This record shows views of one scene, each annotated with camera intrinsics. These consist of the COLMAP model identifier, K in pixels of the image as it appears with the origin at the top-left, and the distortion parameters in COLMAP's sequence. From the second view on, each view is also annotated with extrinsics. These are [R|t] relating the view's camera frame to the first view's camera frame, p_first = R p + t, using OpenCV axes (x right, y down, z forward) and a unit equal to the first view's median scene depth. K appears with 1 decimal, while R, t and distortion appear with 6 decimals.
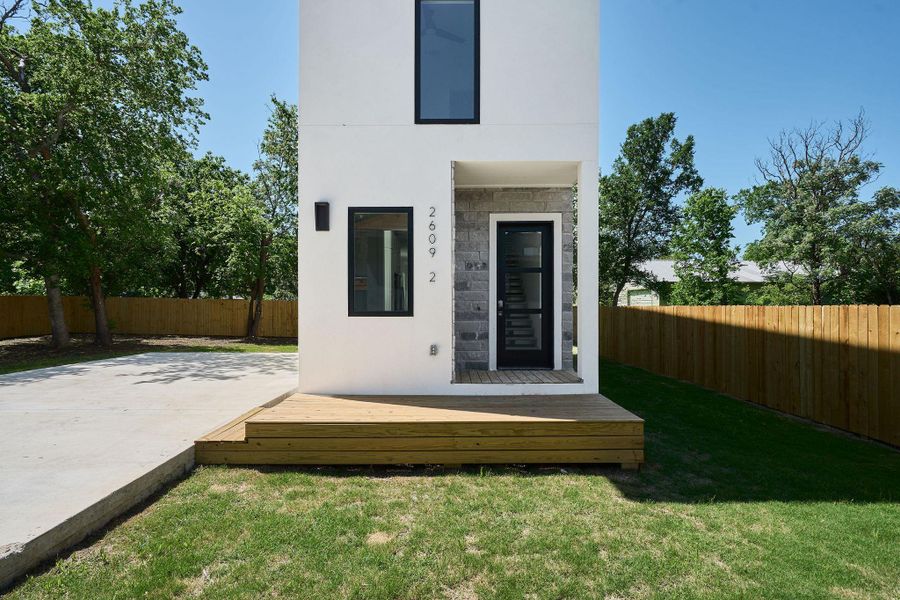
lens RADIAL K [[425.4, 0, 450.1], [0, 425.4, 308.8], [0, 0, 1]] dist [-0.001375, -0.000229]
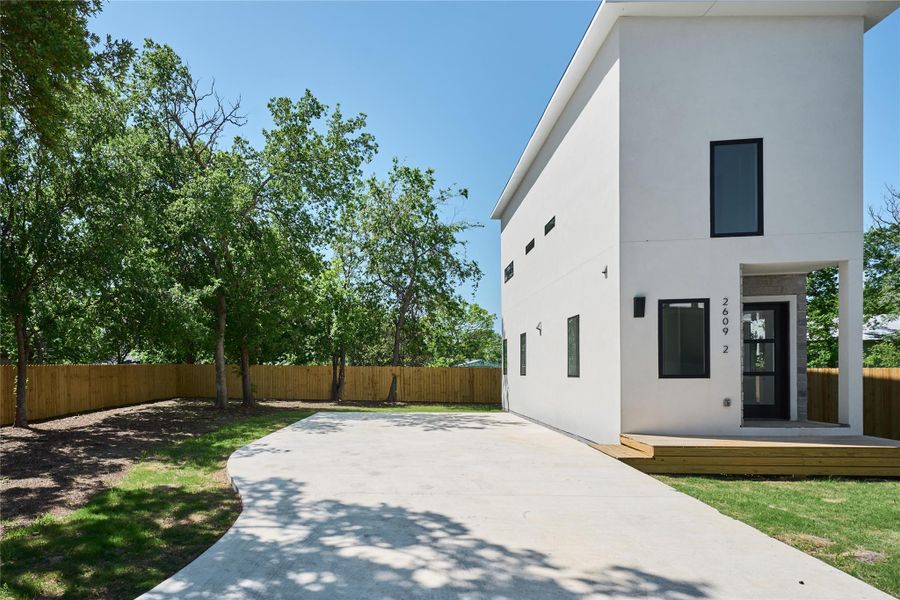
lens RADIAL K [[480.0, 0, 344.4], [0, 480.0, 372.9], [0, 0, 1]] dist [-0.003922, -0.000326]
pose [[0.991201, -0.008531, -0.132092, -1.050418], [0.008464, 0.999964, -0.001071, -0.007259], [0.132096, -0.000057, 0.991237, -0.684544]]
